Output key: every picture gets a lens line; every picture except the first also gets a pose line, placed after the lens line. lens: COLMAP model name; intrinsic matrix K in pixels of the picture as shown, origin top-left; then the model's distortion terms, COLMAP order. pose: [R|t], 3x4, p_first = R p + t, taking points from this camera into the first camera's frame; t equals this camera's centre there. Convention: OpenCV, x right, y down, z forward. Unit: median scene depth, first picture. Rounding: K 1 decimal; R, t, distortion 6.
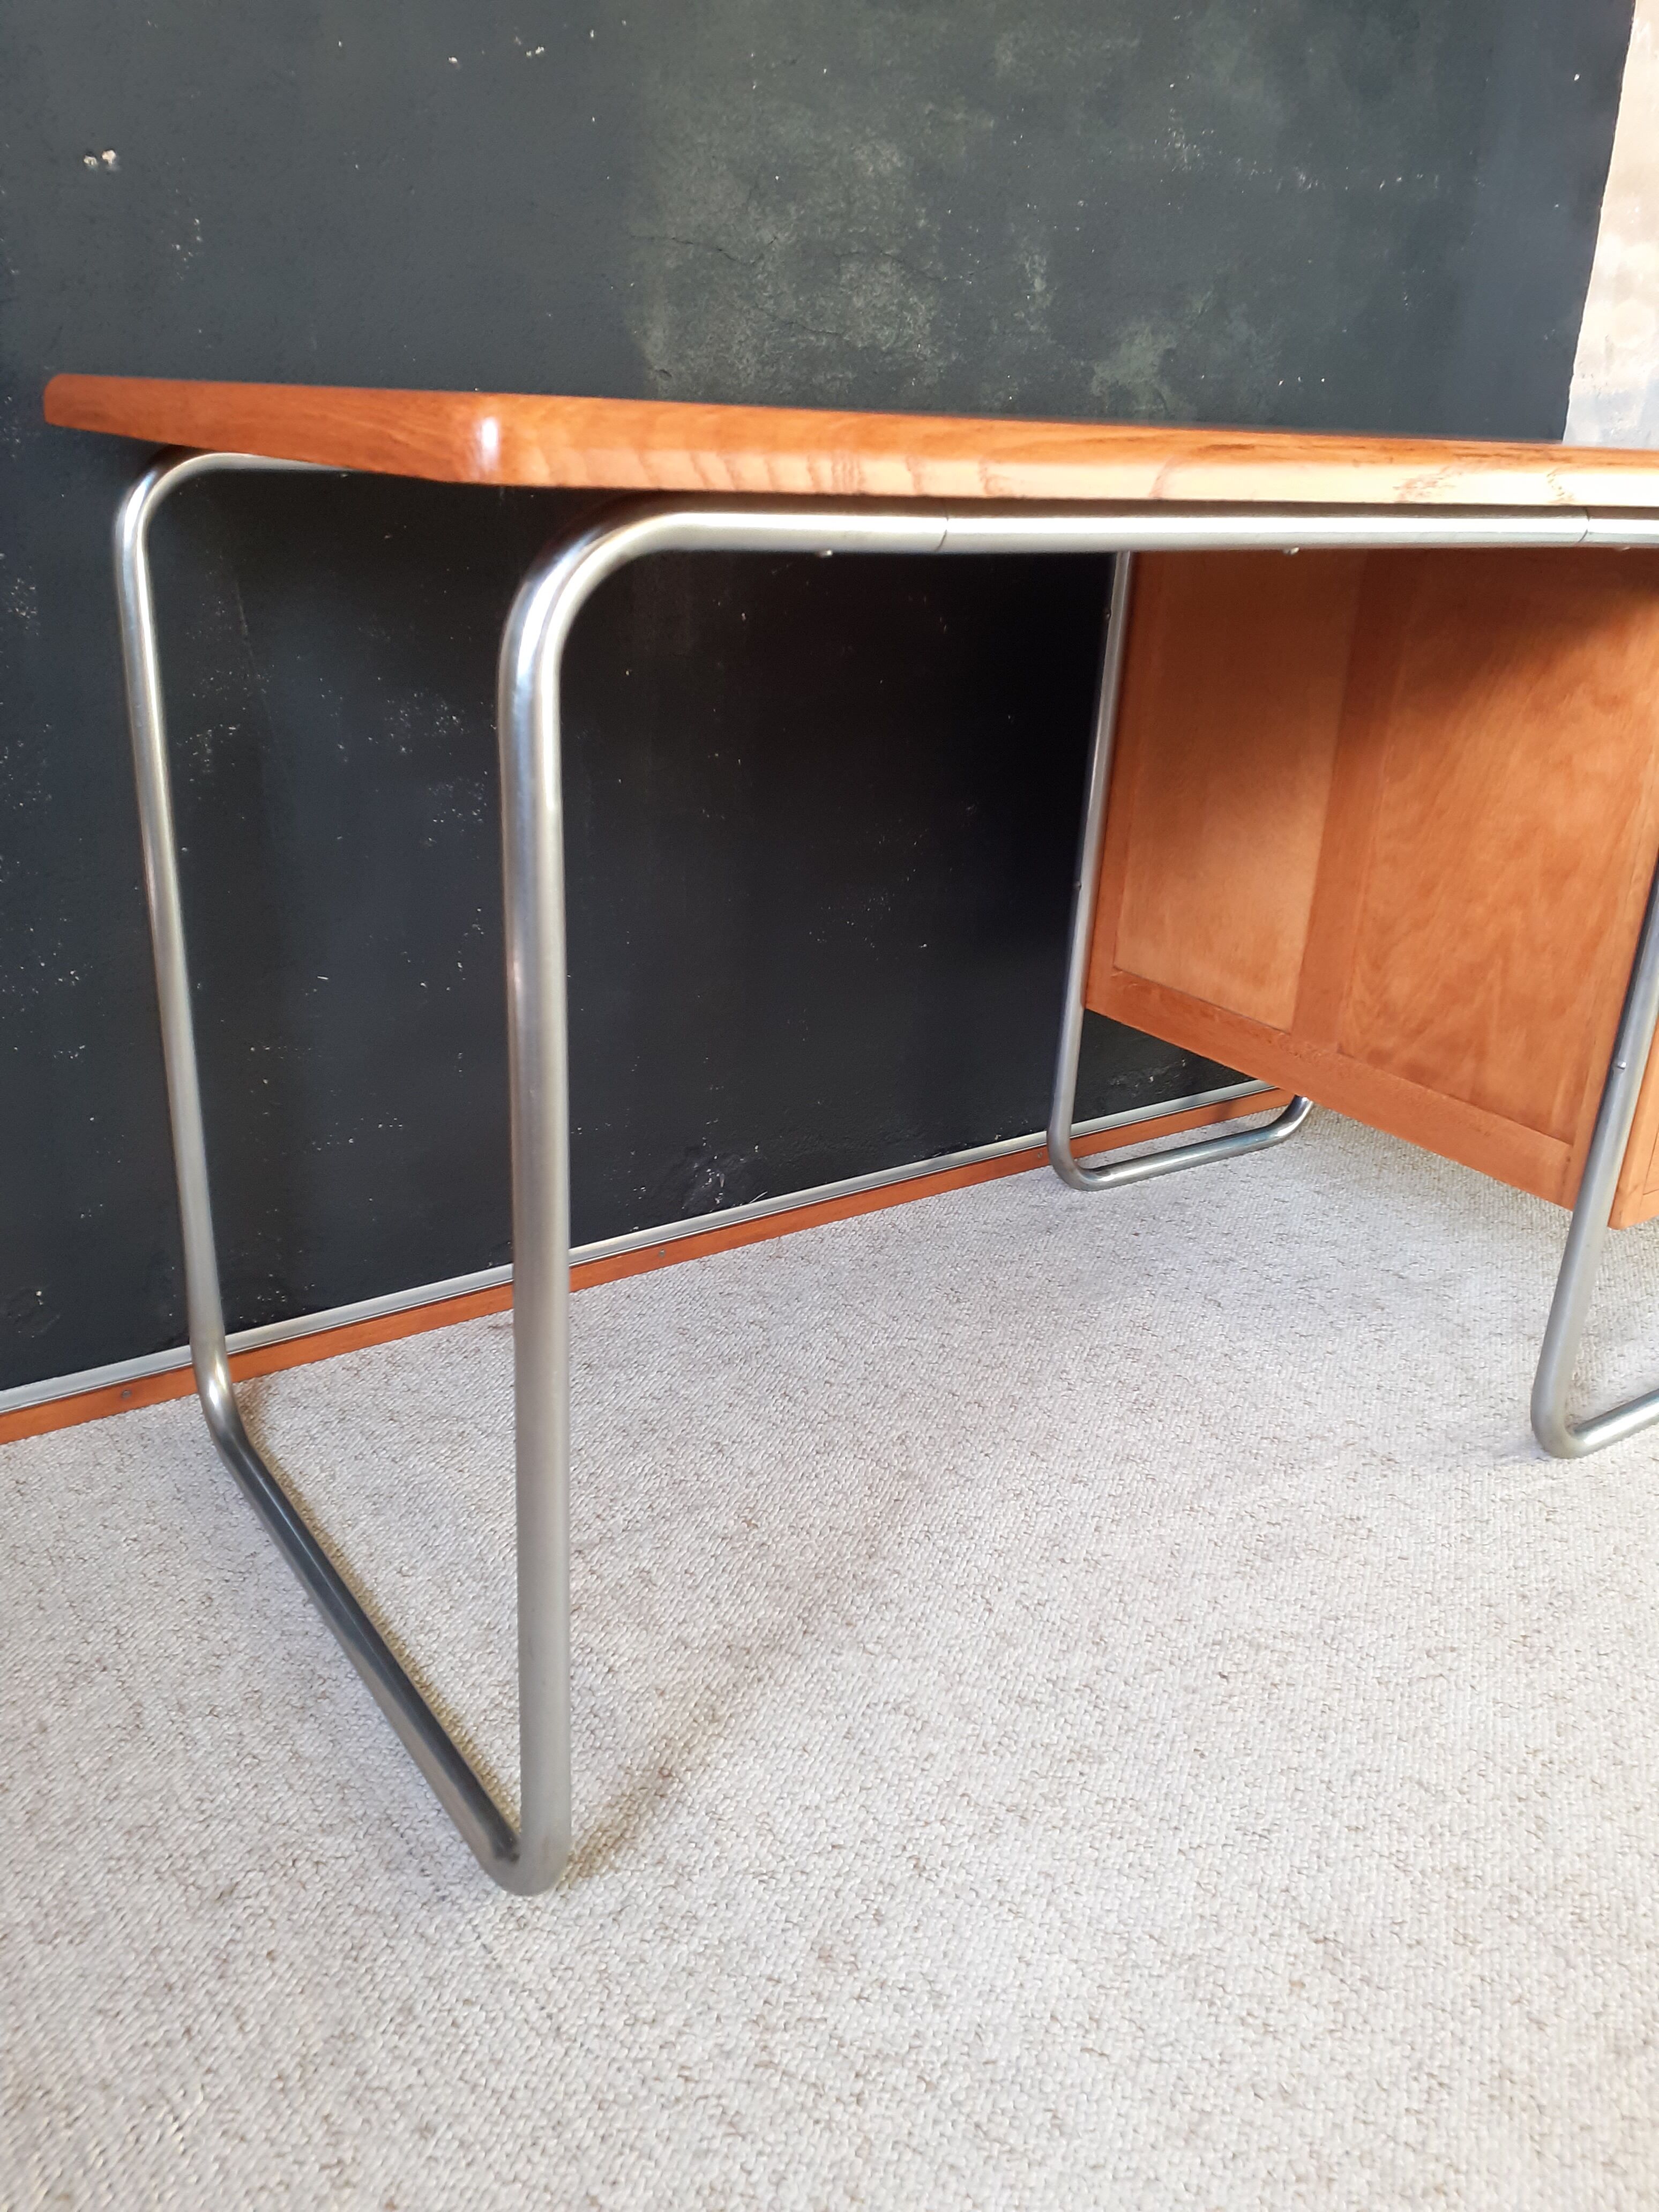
lens RADIAL K [[1757.7, 0, 824.2], [0, 1757.7, 1083.8], [0, 0, 1]] dist [0.065037, -0.137425]
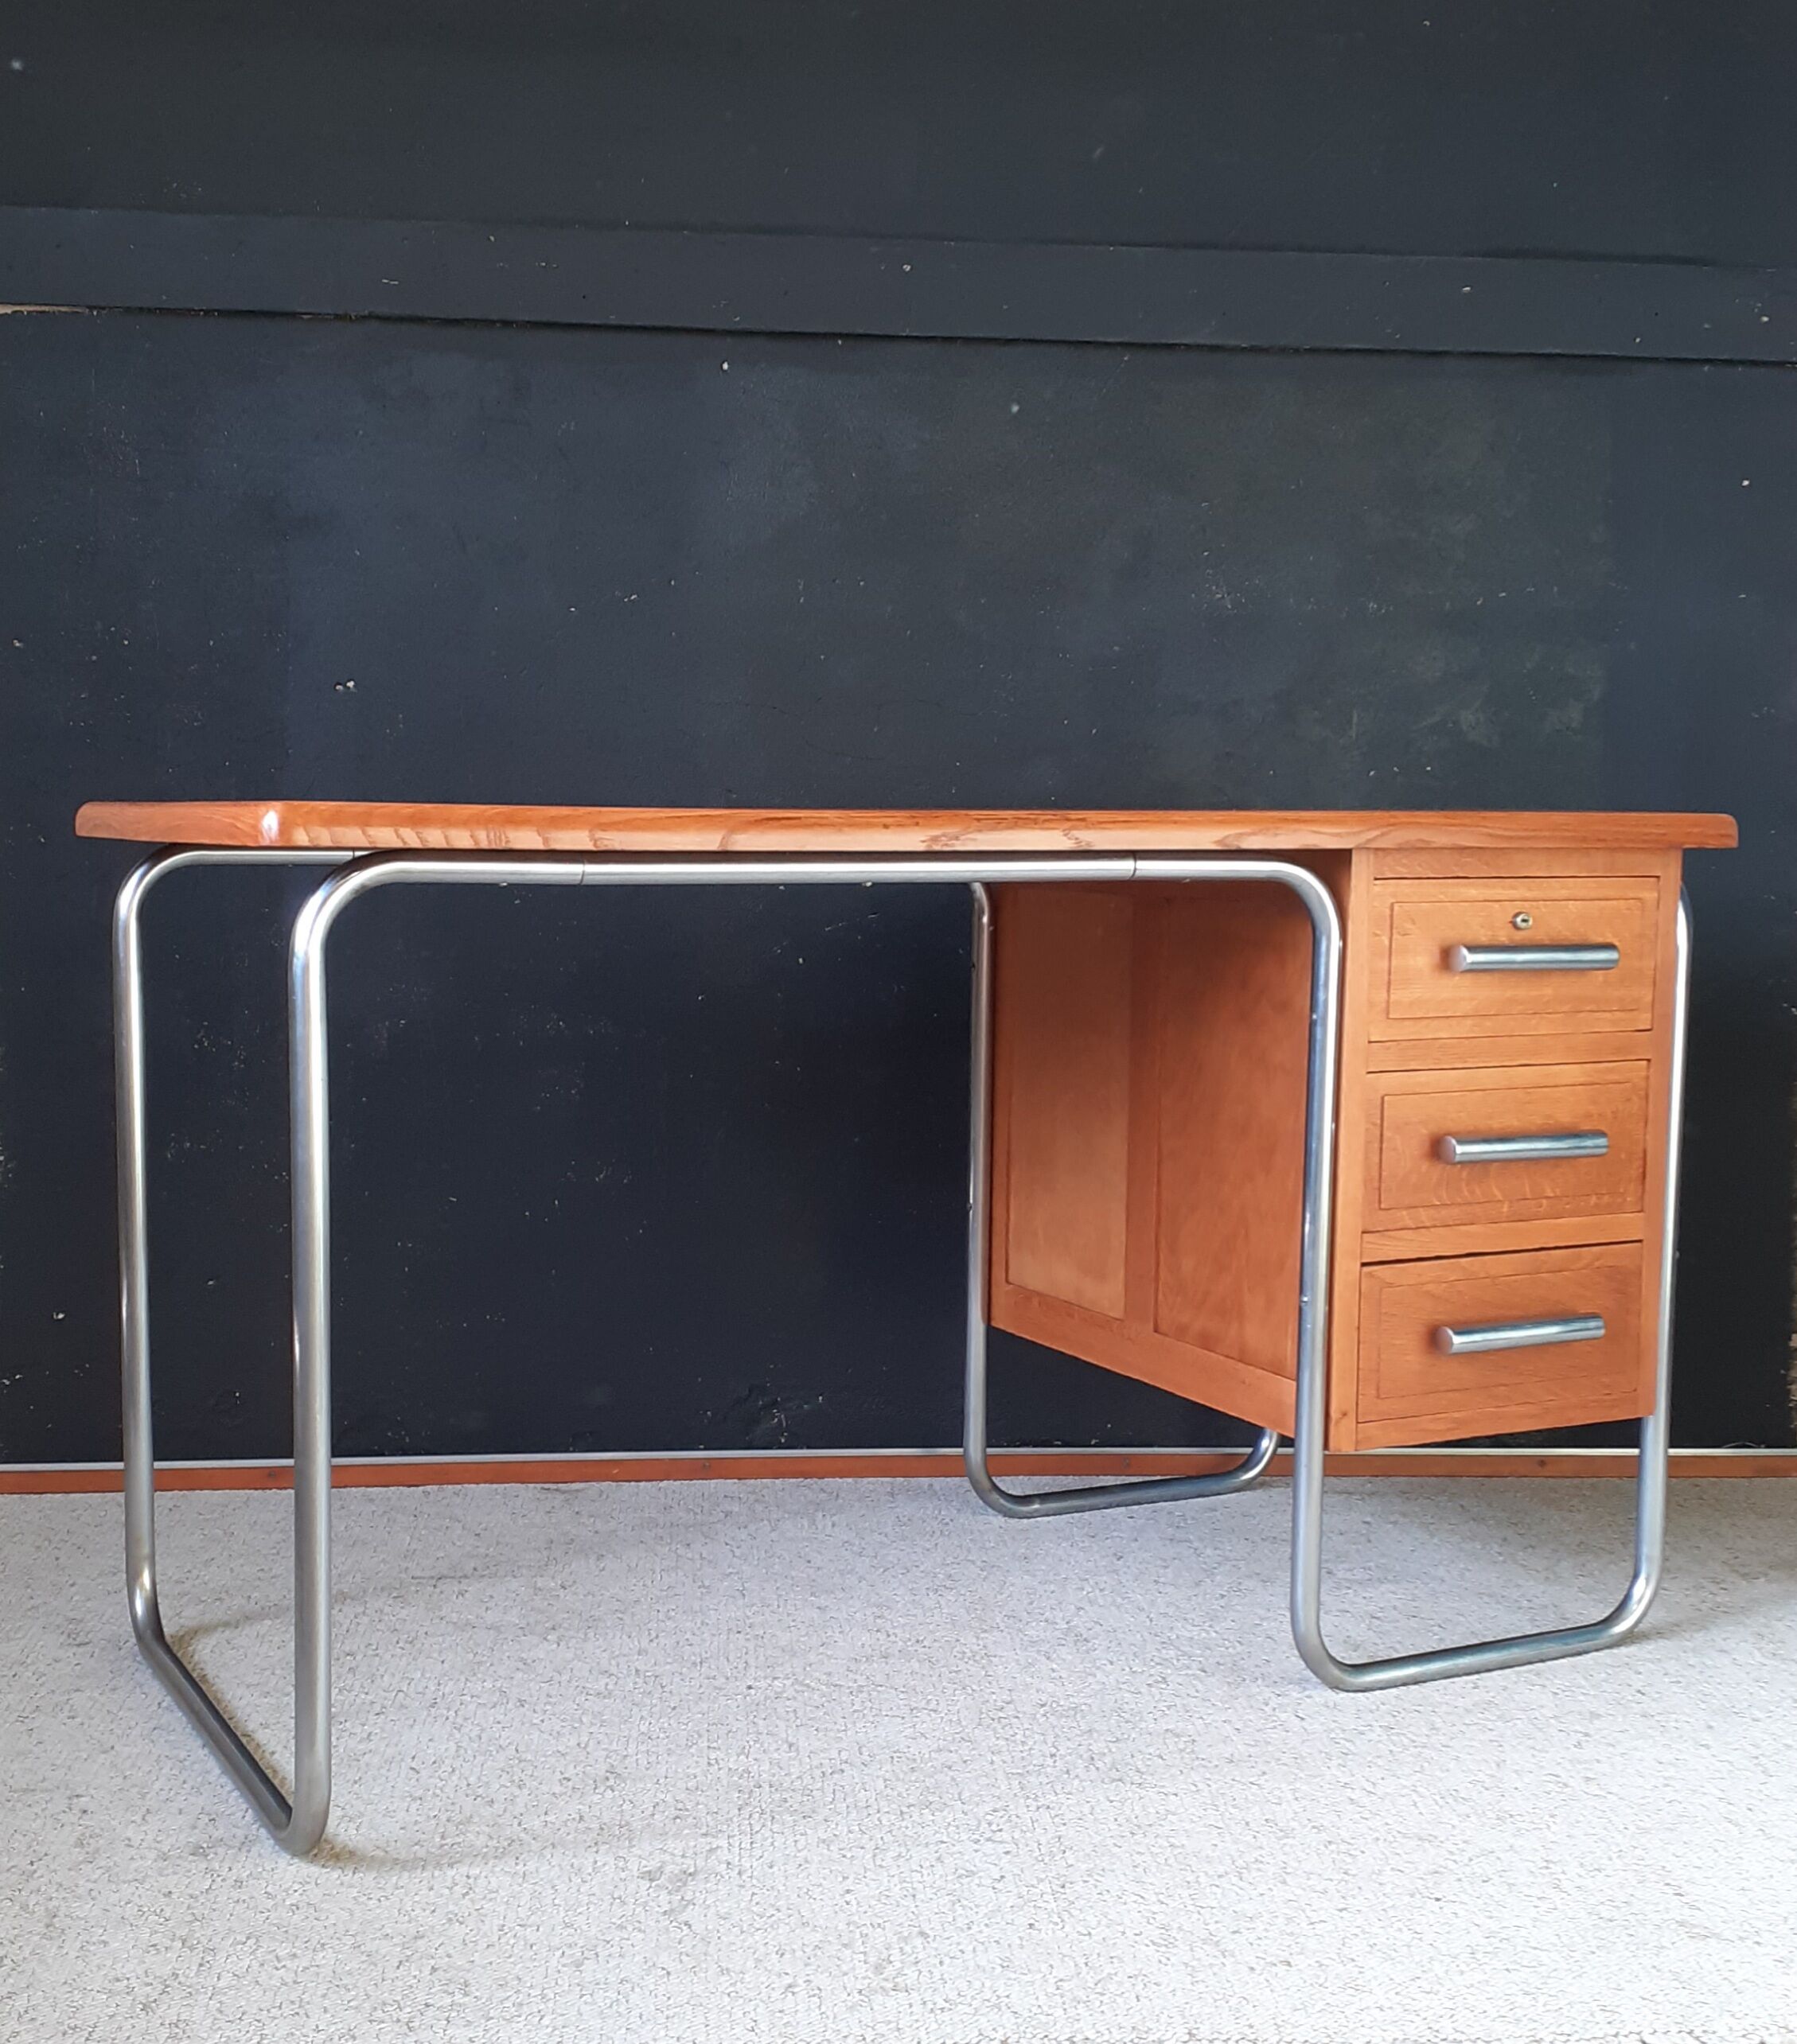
lens RADIAL K [[2620.3, 0, 898.5], [0, 2620.3, 1022.0], [0, 0, 1]] dist [0.200188, -0.006892]
pose [[0.992477, -0.023921, -0.120074, 0.369480], [-0.010485, 0.960518, -0.278019, 0.283052], [0.121984, 0.277187, 0.953041, -0.712814]]
